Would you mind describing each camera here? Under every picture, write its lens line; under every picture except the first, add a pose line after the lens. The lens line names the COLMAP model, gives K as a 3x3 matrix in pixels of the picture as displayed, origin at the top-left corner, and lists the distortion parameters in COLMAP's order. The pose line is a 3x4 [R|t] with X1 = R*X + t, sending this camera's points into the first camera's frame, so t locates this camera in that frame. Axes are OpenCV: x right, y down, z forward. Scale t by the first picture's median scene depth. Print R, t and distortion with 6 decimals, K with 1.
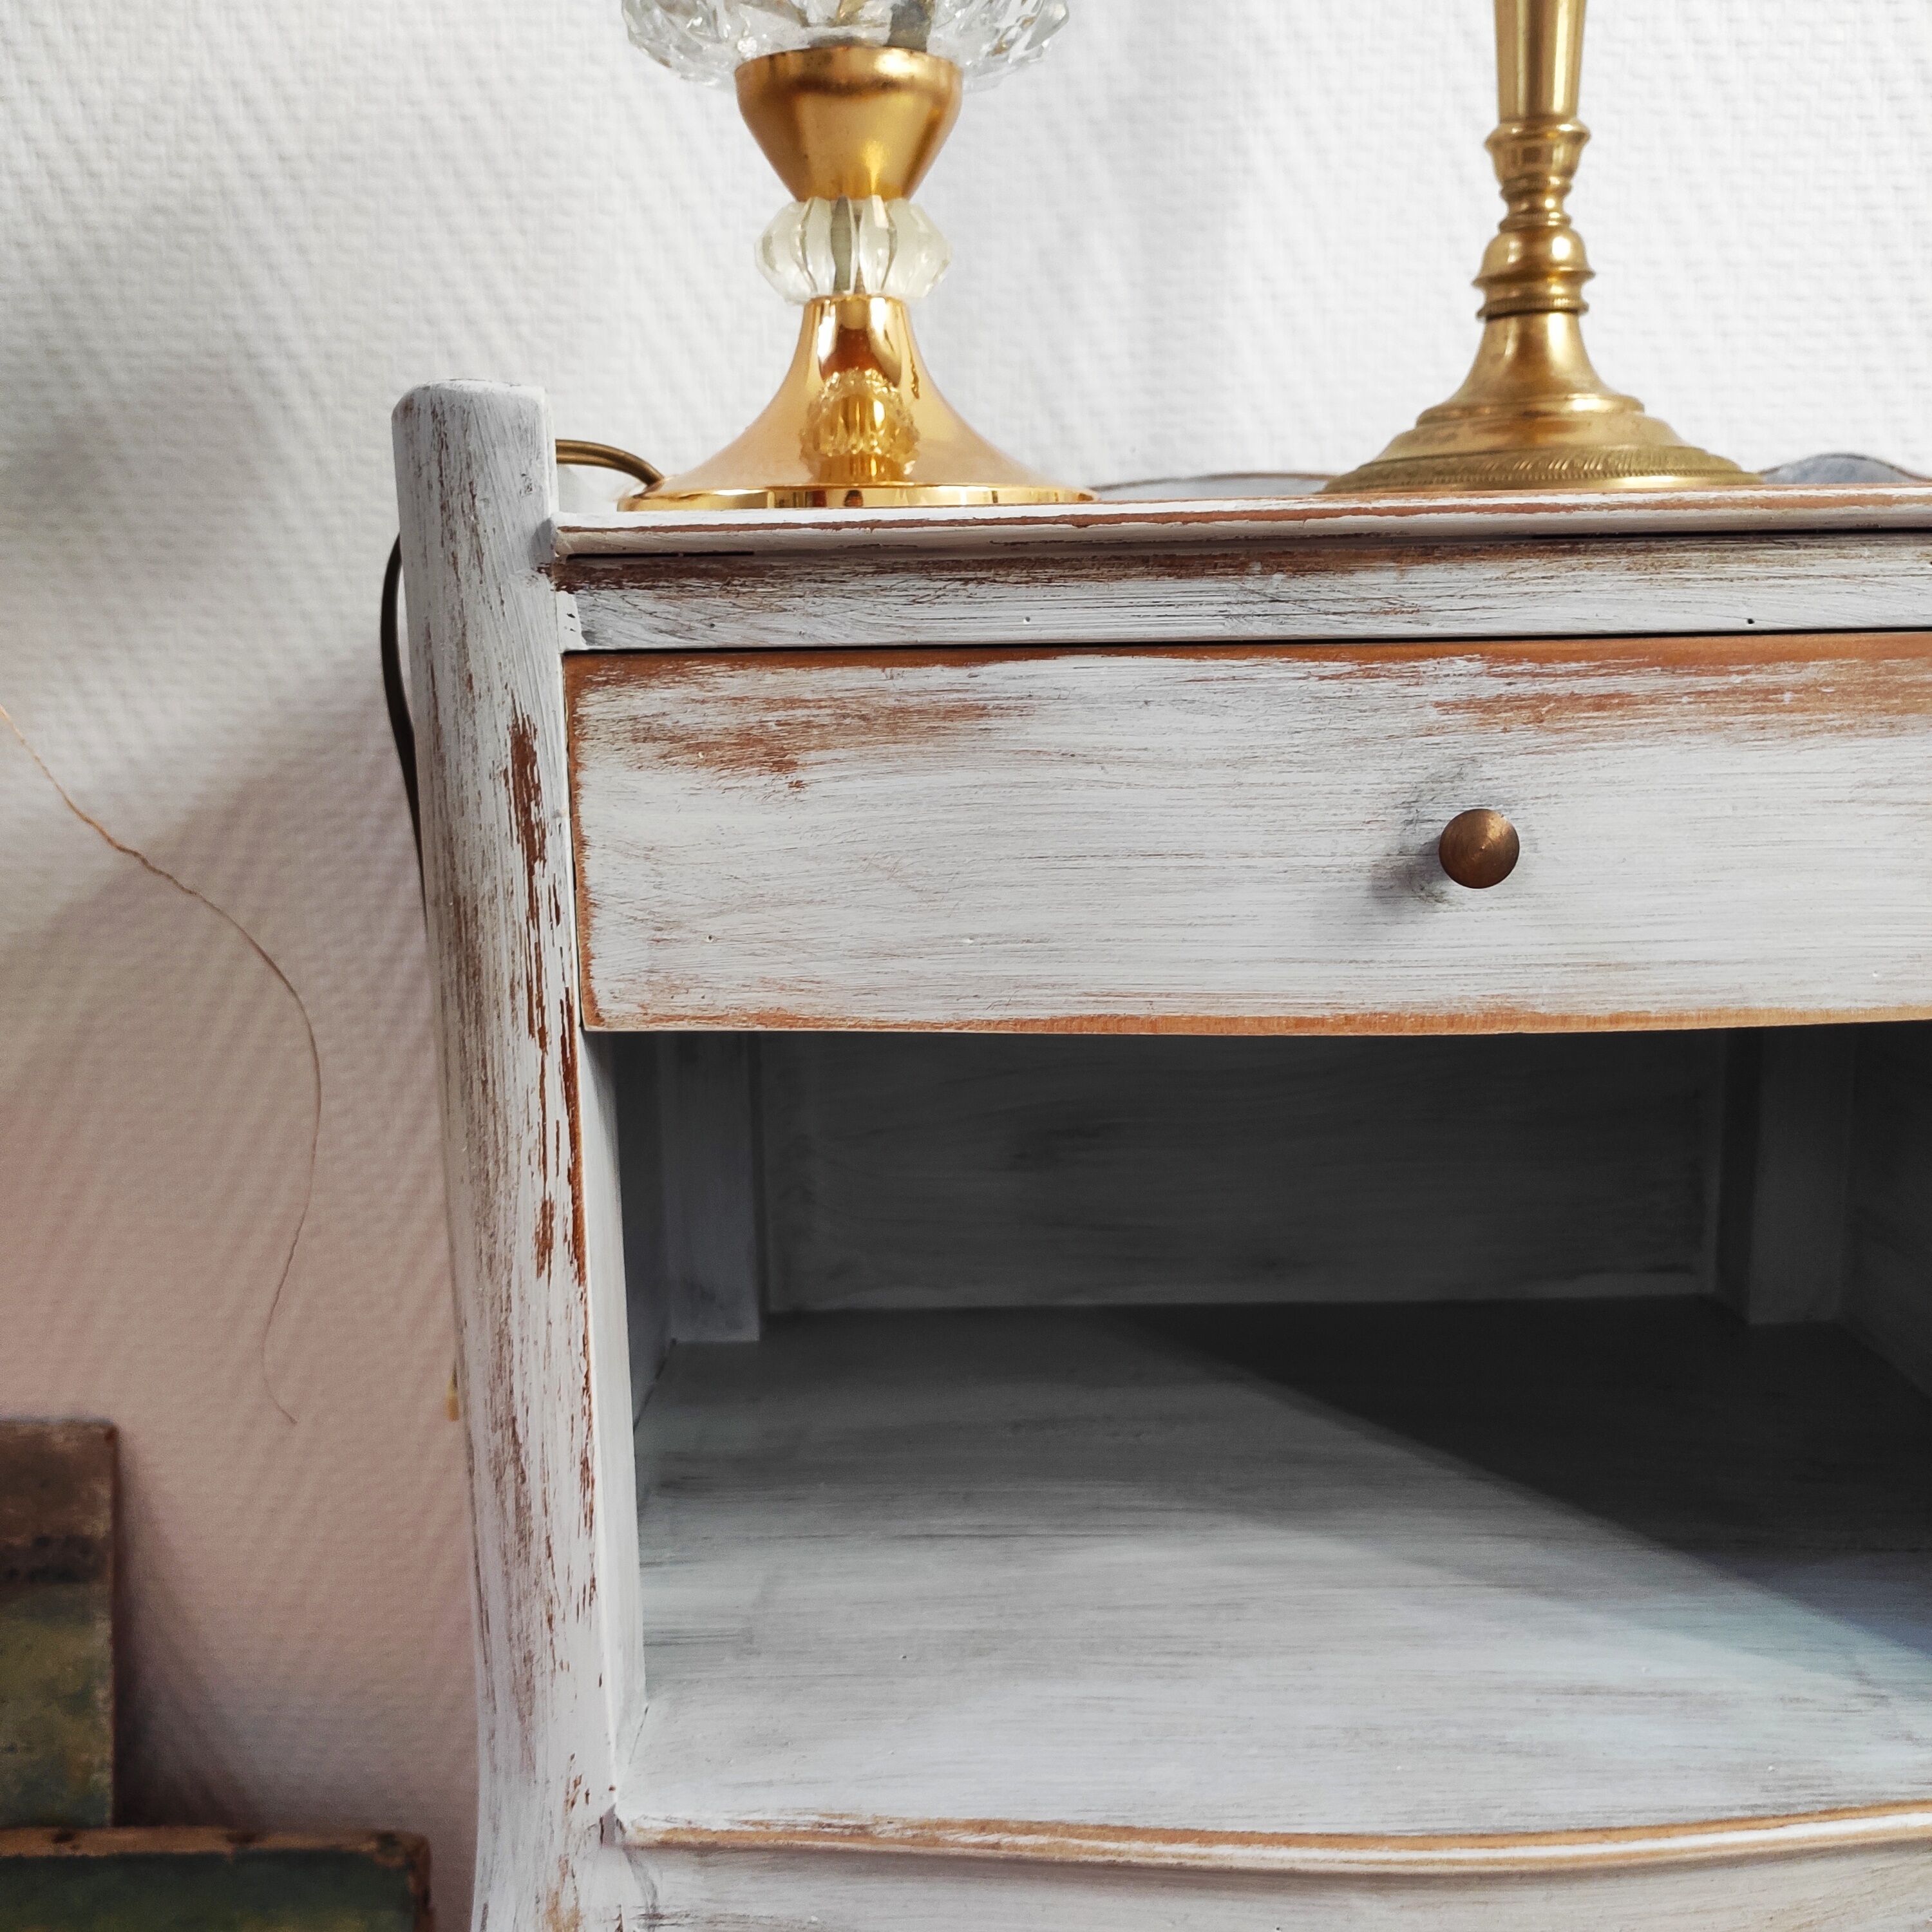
lens RADIAL K [[1934.7, 0, 973.9], [0, 1934.7, 933.4], [0, 0, 1]] dist [0.041902, 0.000000]
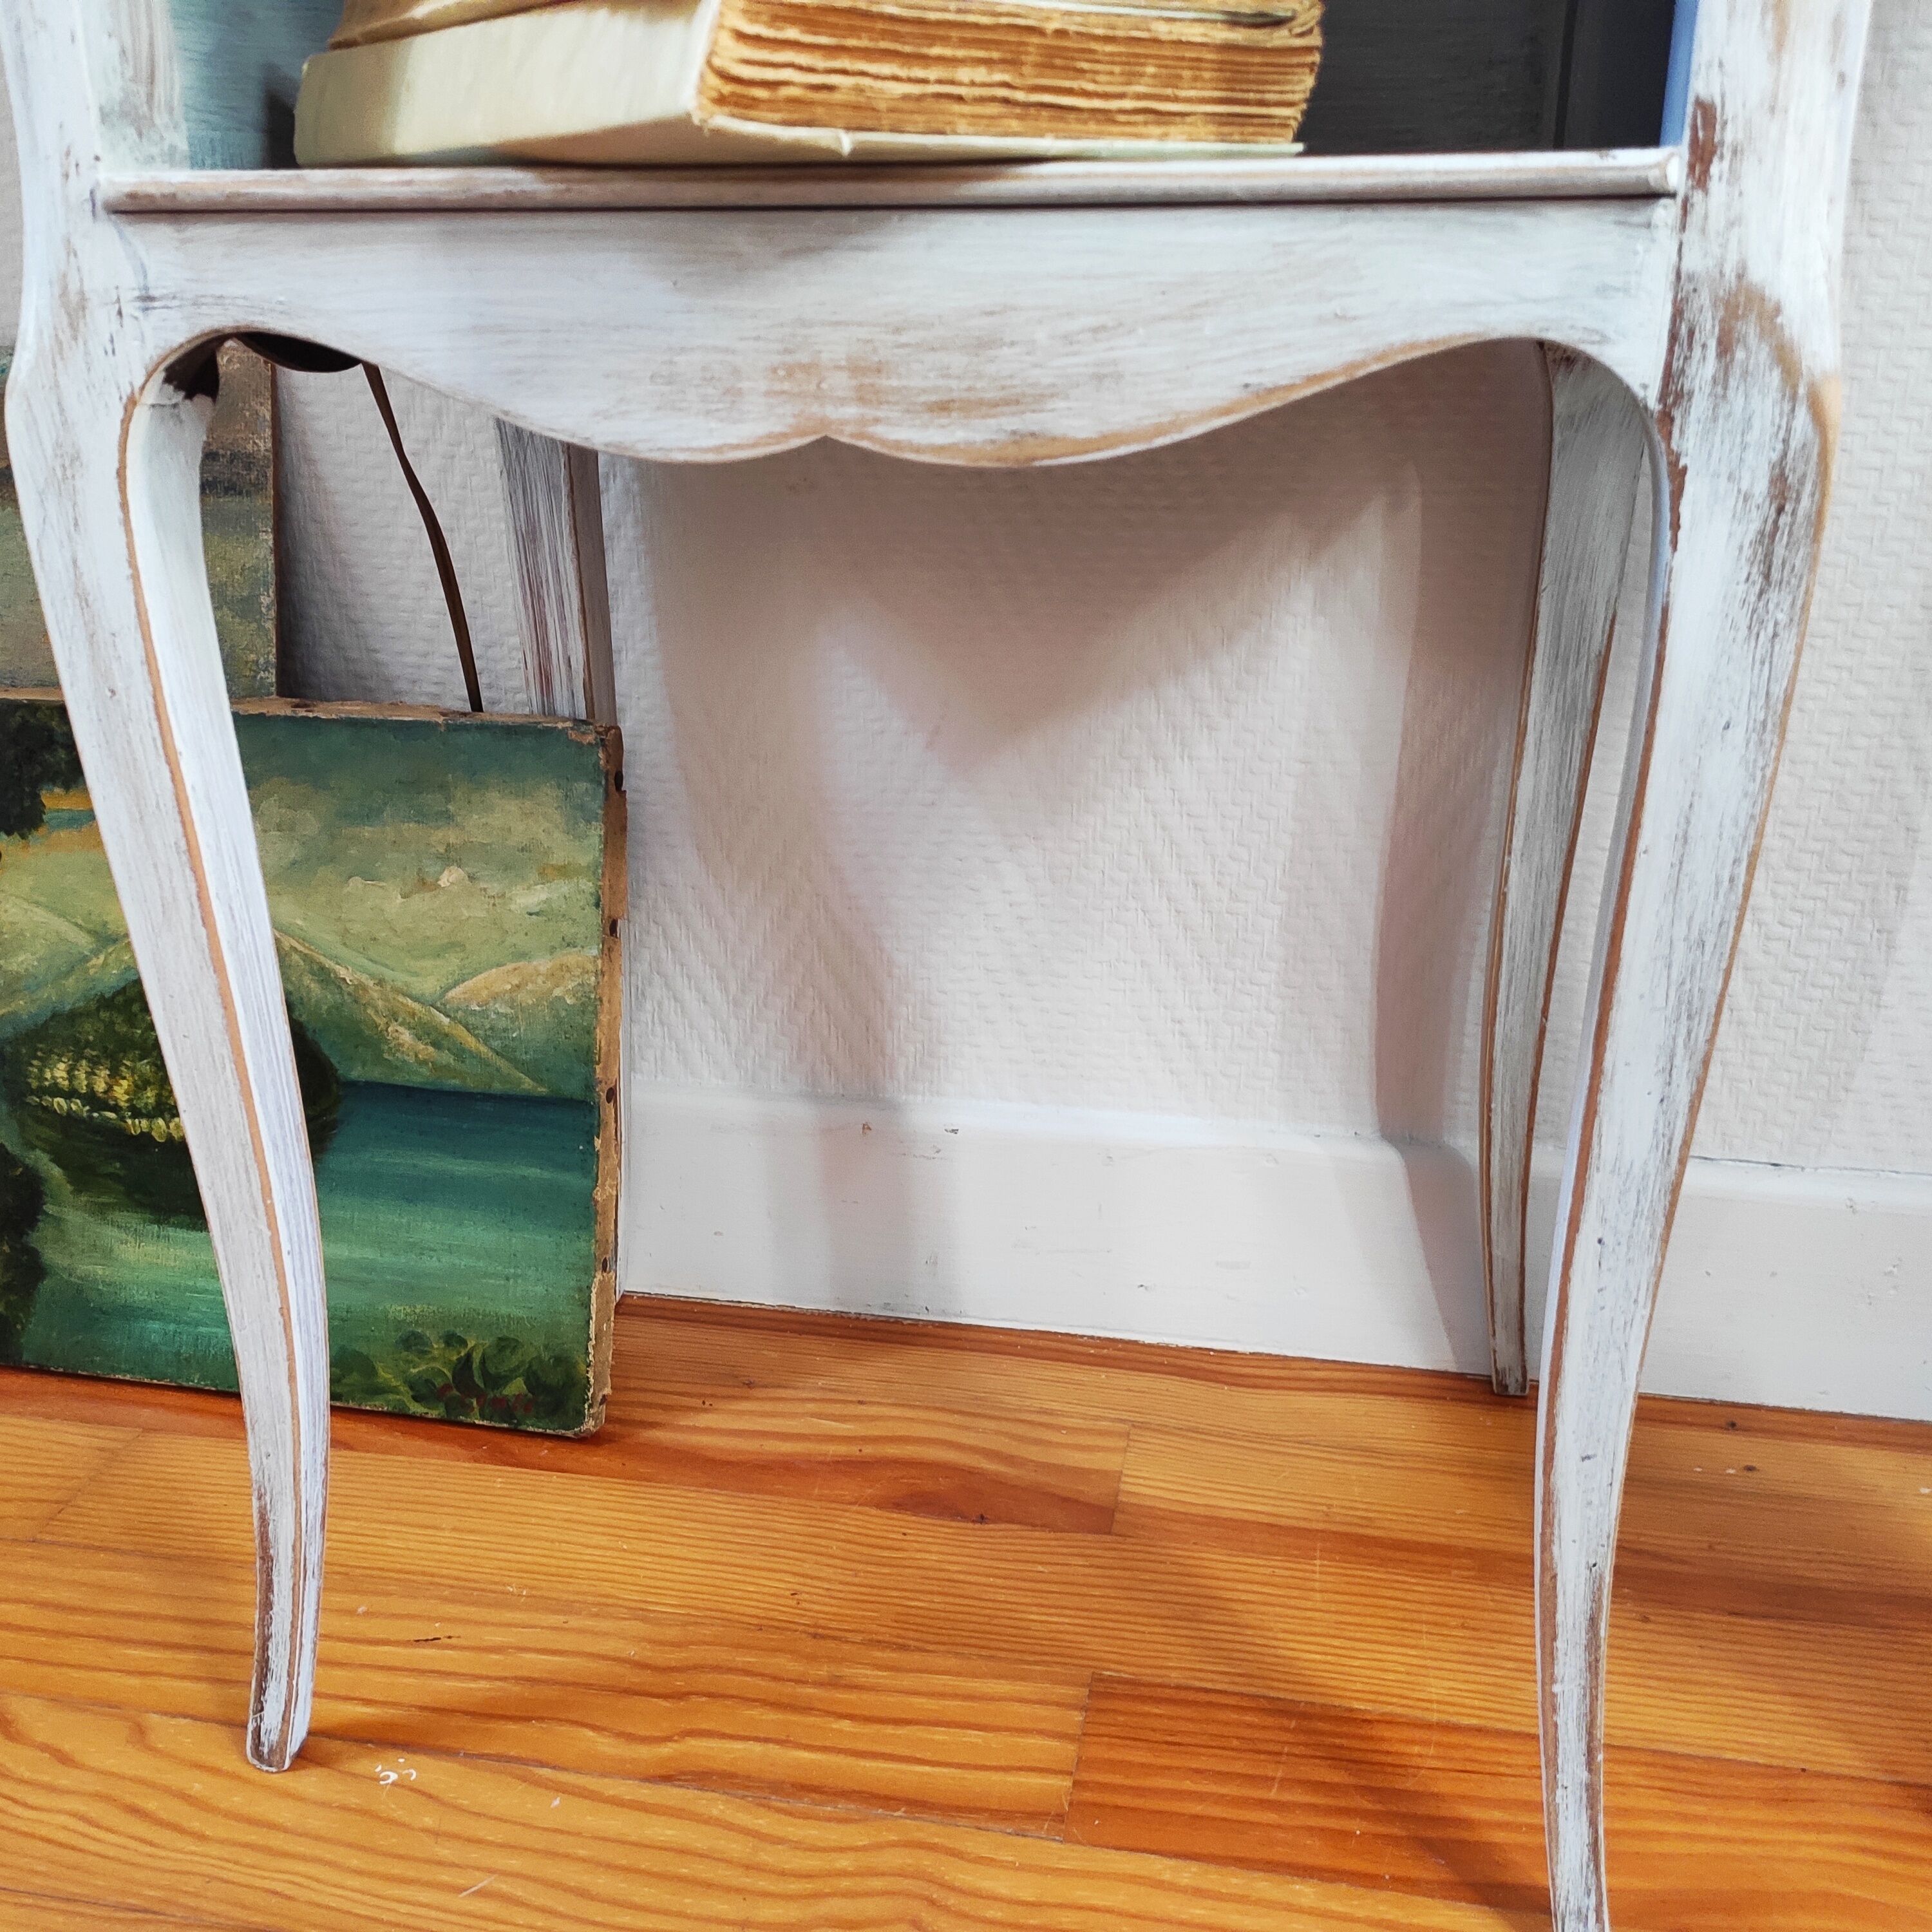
lens RADIAL K [[1934.7, 0, 954.5], [0, 1934.7, 966.0], [0, 0, 1]] dist [0.041902, 0.000000]
pose [[0.981324, 0.076070, -0.176680, 0.542551], [-0.043878, 0.982791, 0.179433, 0.716983], [0.187289, -0.168329, 0.967775, -0.026810]]
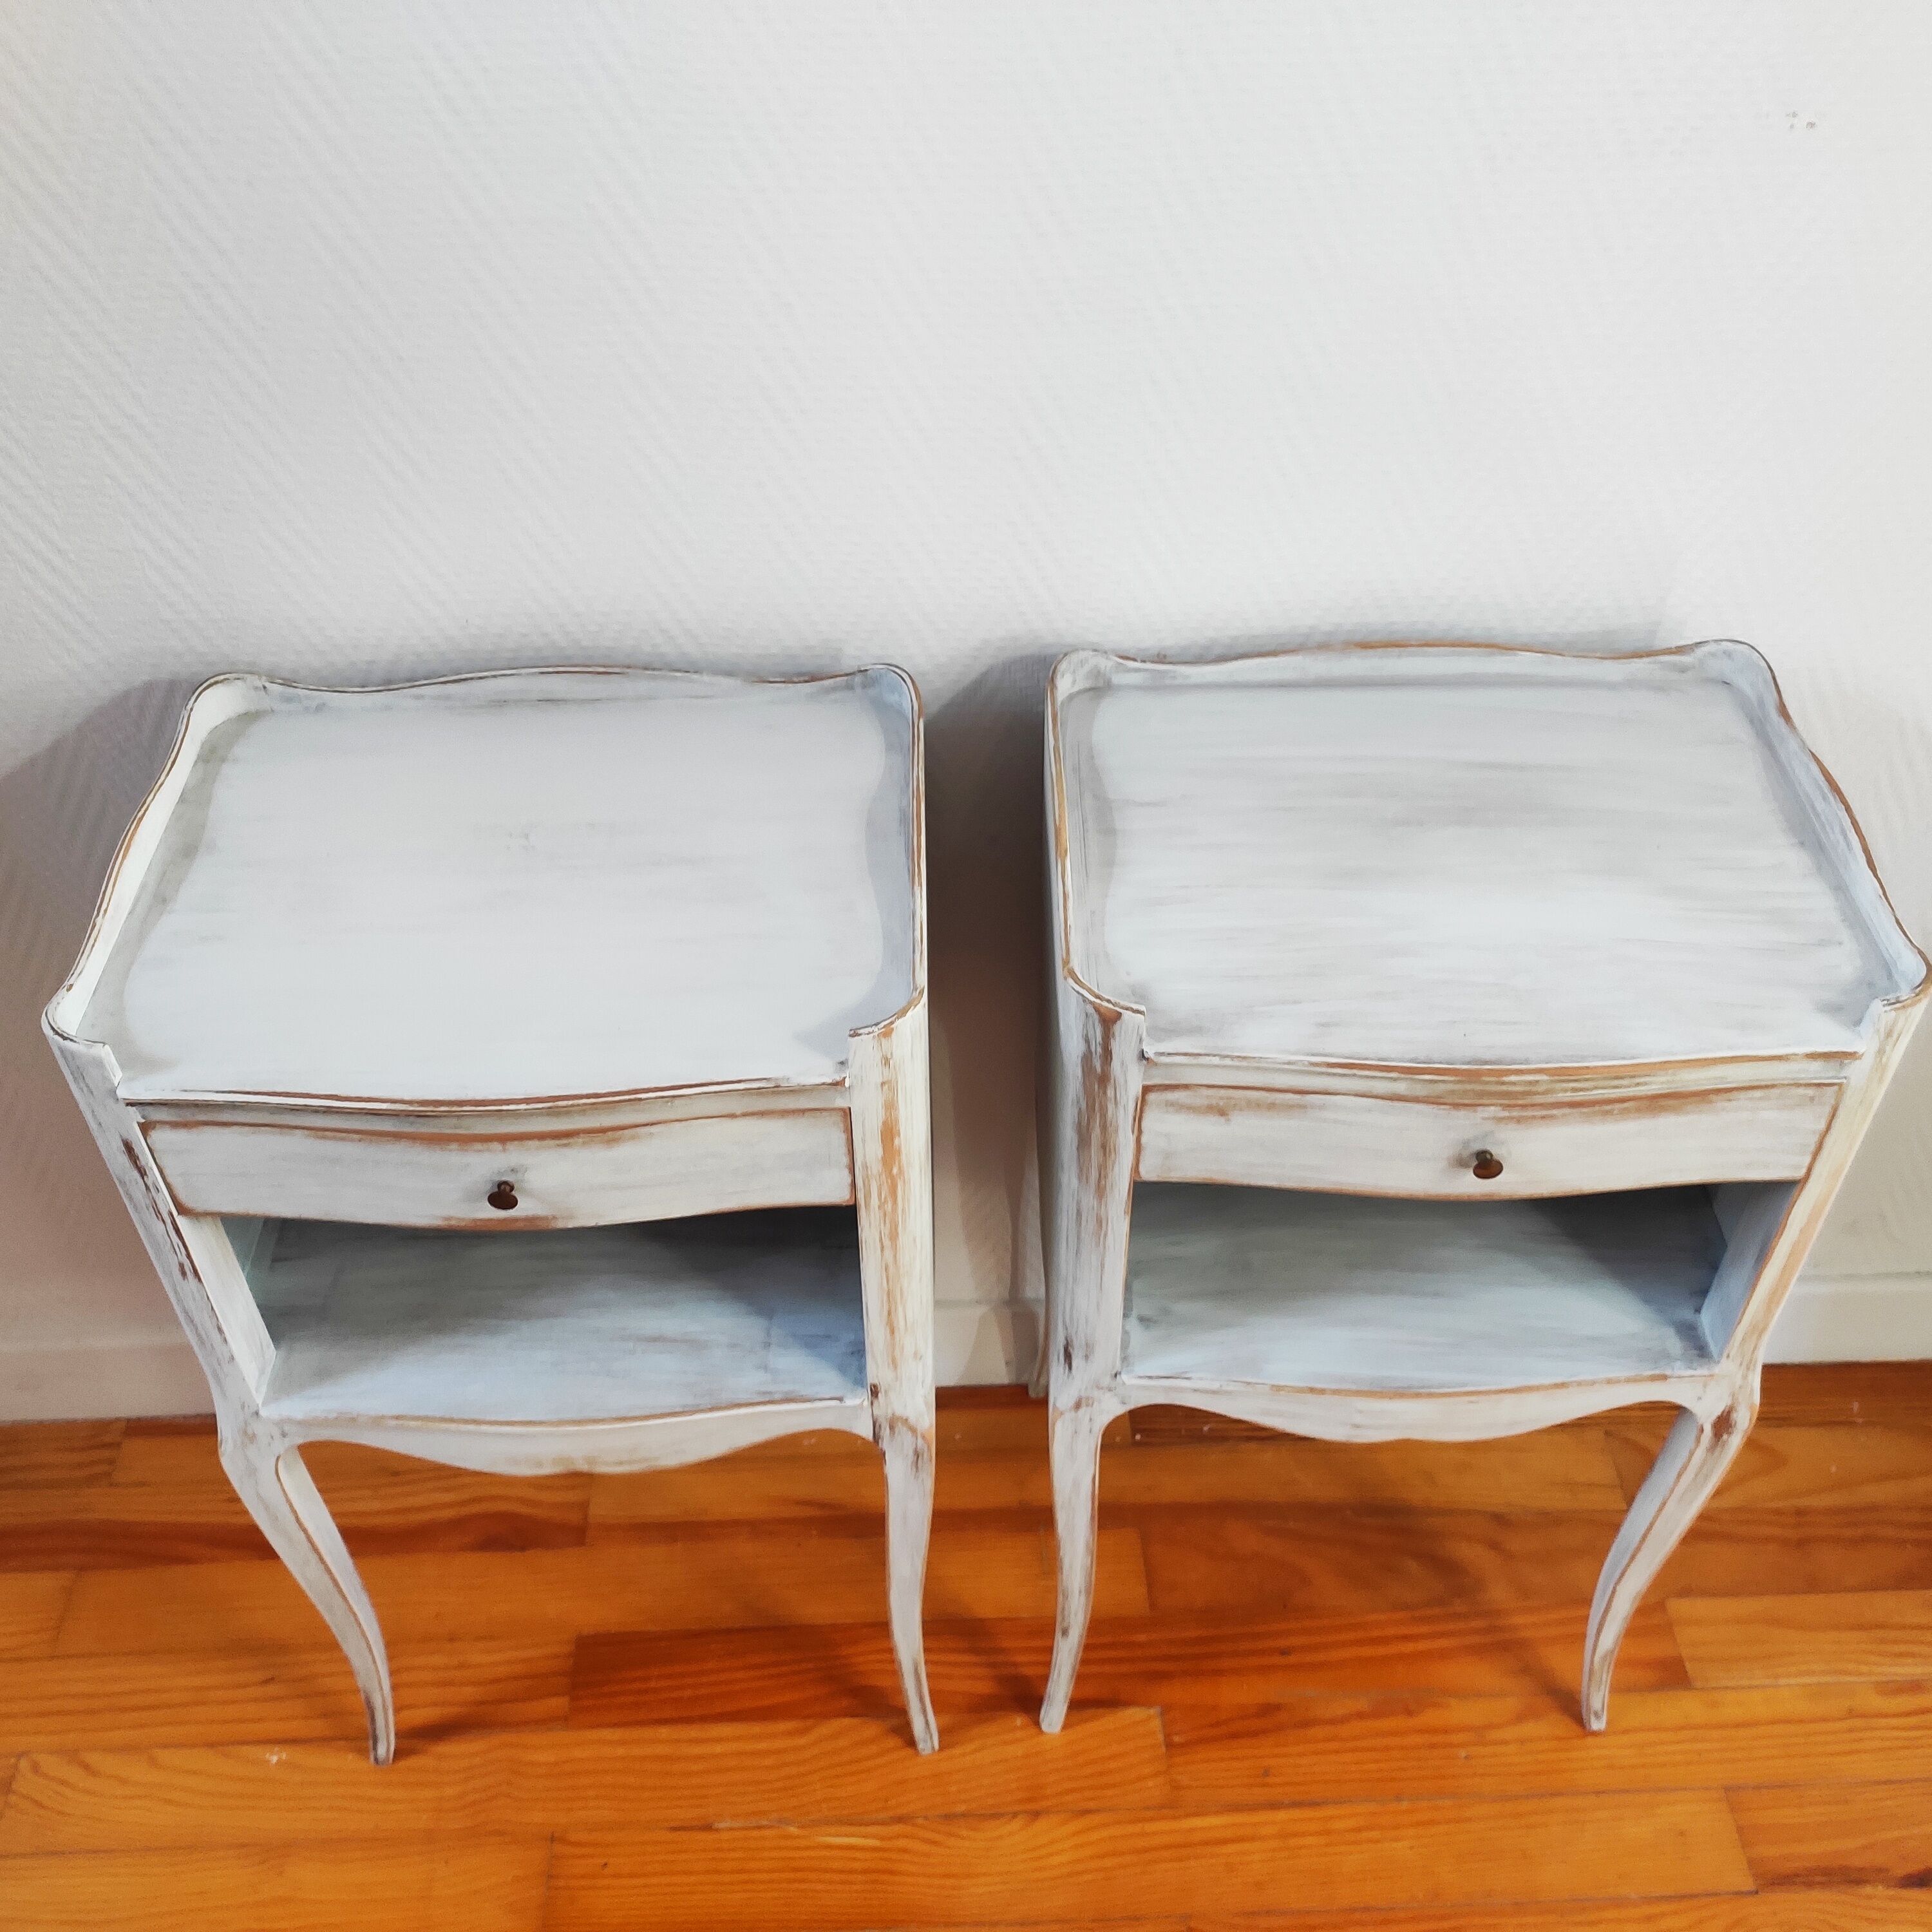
lens RADIAL K [[1934.7, 0, 967.4], [0, 1934.7, 974.0], [0, 0, 1]] dist [0.041902, 0.000000]
pose [[0.999495, -0.005768, 0.031262, 0.761674], [-0.012423, 0.834326, 0.551131, -1.656603], [-0.029261, -0.551241, 0.833833, -0.996344]]
